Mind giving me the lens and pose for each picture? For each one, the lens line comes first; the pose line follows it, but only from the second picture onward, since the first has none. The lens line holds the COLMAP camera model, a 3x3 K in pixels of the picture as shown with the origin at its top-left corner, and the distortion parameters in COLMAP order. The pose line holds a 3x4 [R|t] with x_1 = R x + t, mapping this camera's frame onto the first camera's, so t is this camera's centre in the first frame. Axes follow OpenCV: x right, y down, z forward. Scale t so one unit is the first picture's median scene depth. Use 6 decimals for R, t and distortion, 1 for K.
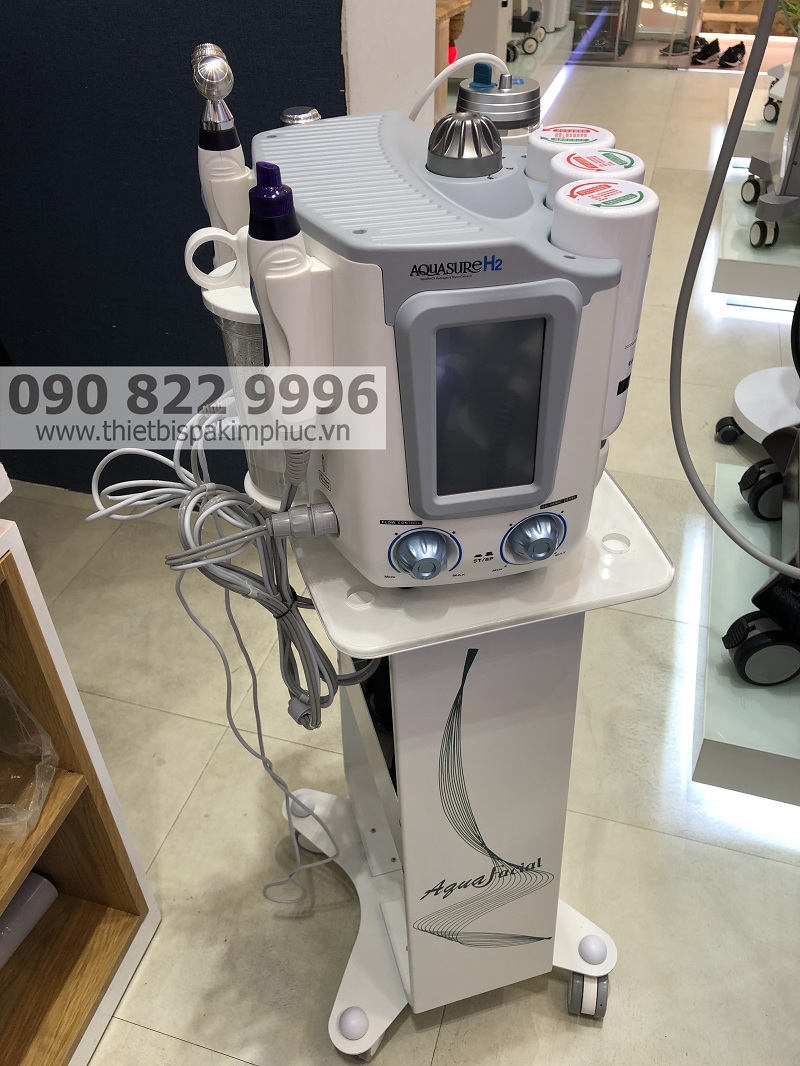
lens RADIAL K [[832.7, 0, 400.0], [0, 832.7, 533.0], [0, 0, 1]] dist [-0.002829, -0.004239]
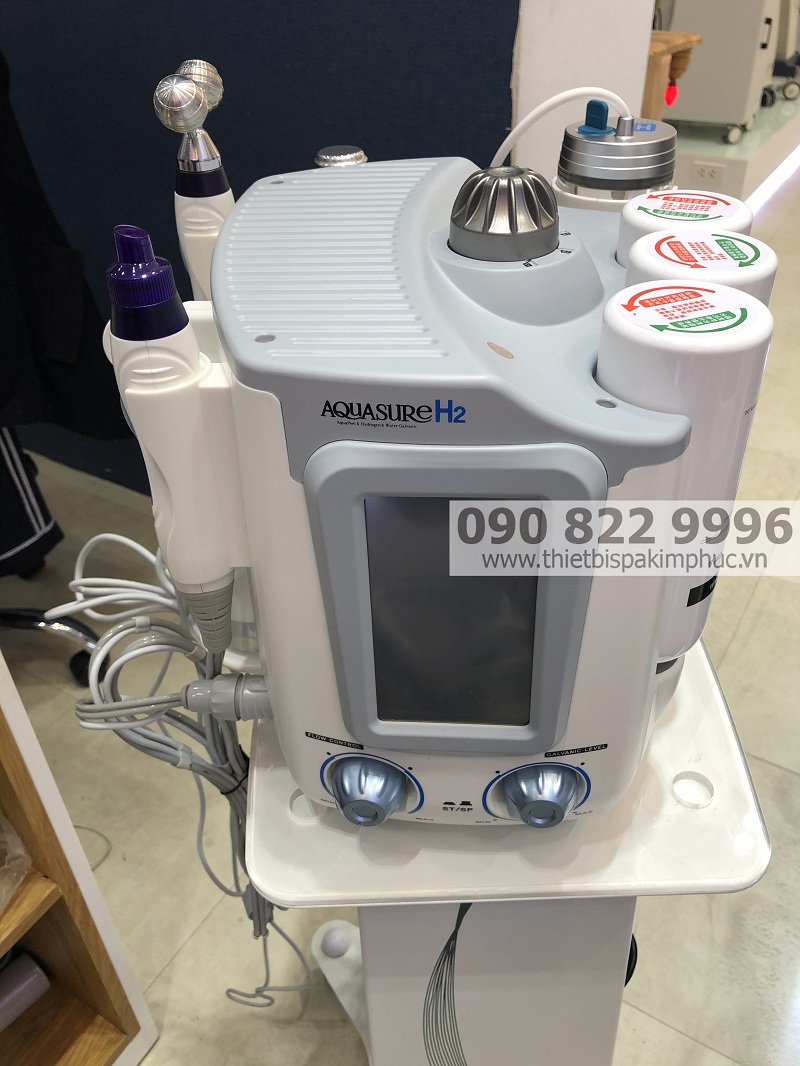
lens RADIAL K [[871.6, 0, 400.0], [0, 871.6, 533.0], [0, 0, 1]] dist [-0.002370, -0.015878]
pose [[0.968339, 0.141820, -0.205443, 0.169724], [-0.152039, 0.987763, -0.034755, -0.159108], [0.198000, 0.064889, 0.978052, 0.282273]]
